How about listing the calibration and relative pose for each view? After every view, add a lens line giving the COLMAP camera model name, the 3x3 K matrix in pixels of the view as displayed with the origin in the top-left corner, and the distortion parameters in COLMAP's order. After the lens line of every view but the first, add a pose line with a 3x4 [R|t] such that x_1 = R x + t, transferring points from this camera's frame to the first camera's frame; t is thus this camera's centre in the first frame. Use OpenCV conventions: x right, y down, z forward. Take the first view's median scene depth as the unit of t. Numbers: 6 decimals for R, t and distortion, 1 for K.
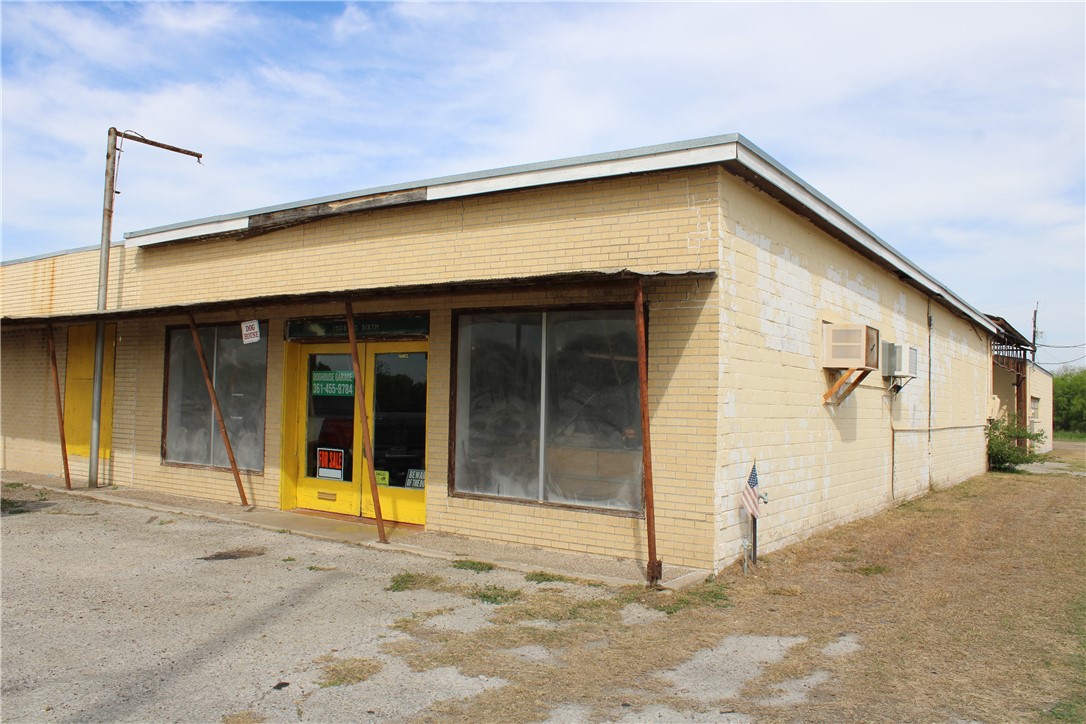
lens RADIAL K [[901.6, 0, 547.5], [0, 901.6, 360.2], [0, 0, 1]] dist [-0.154778, 0.100351]
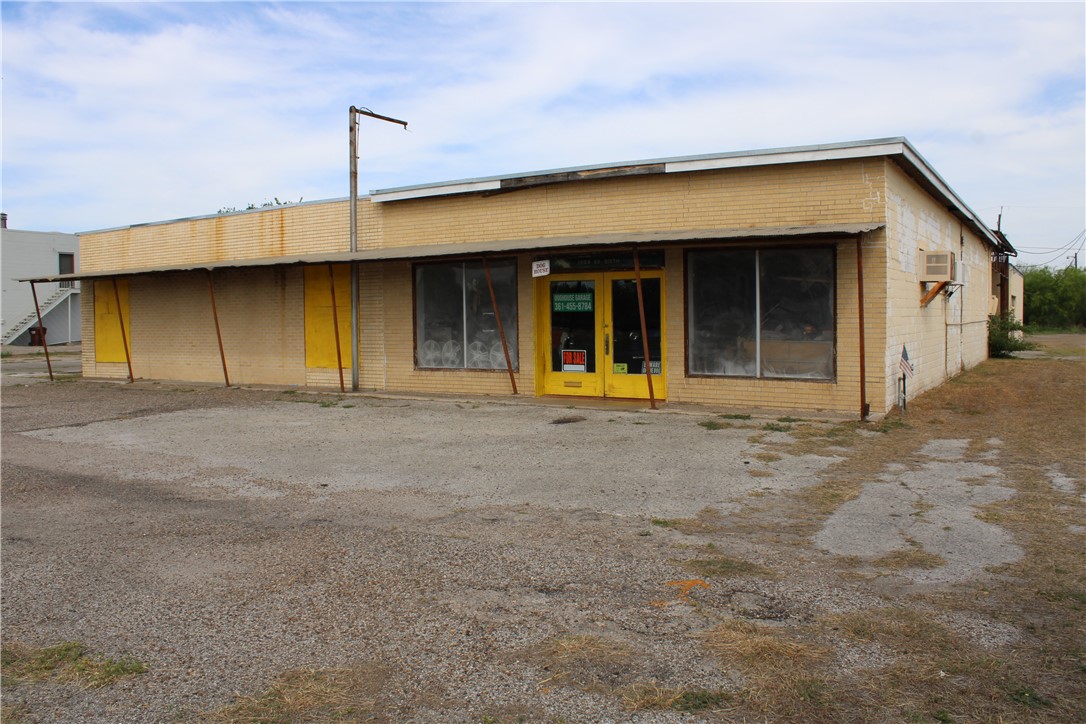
lens RADIAL K [[901.6, 0, 543.7], [0, 901.6, 361.4], [0, 0, 1]] dist [-0.154778, 0.100351]
pose [[0.998277, -0.037851, 0.044828, -0.354502], [0.033117, 0.994233, 0.102005, -0.026868], [-0.048431, -0.100344, 0.993773, -0.385872]]
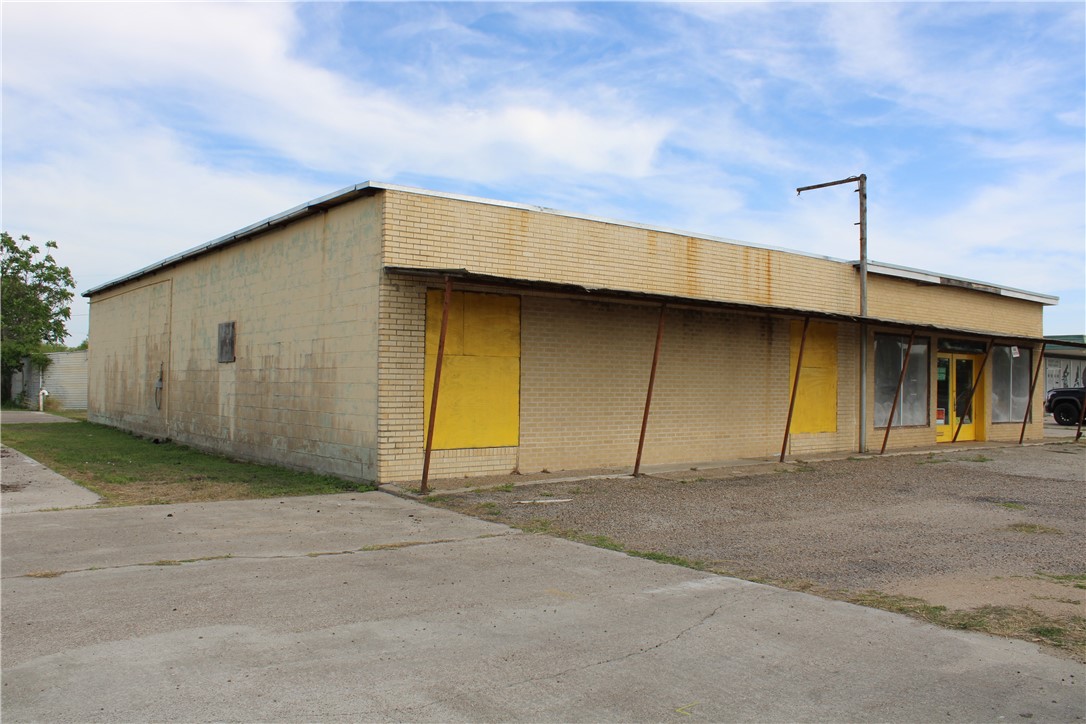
lens RADIAL K [[901.6, 0, 542.3], [0, 901.6, 368.4], [0, 0, 1]] dist [-0.154778, 0.100351]
pose [[0.306602, -0.001972, 0.951836, -2.265384], [-0.055056, 0.998287, 0.019802, 0.024522], [-0.950244, -0.058475, 0.305968, 1.241569]]
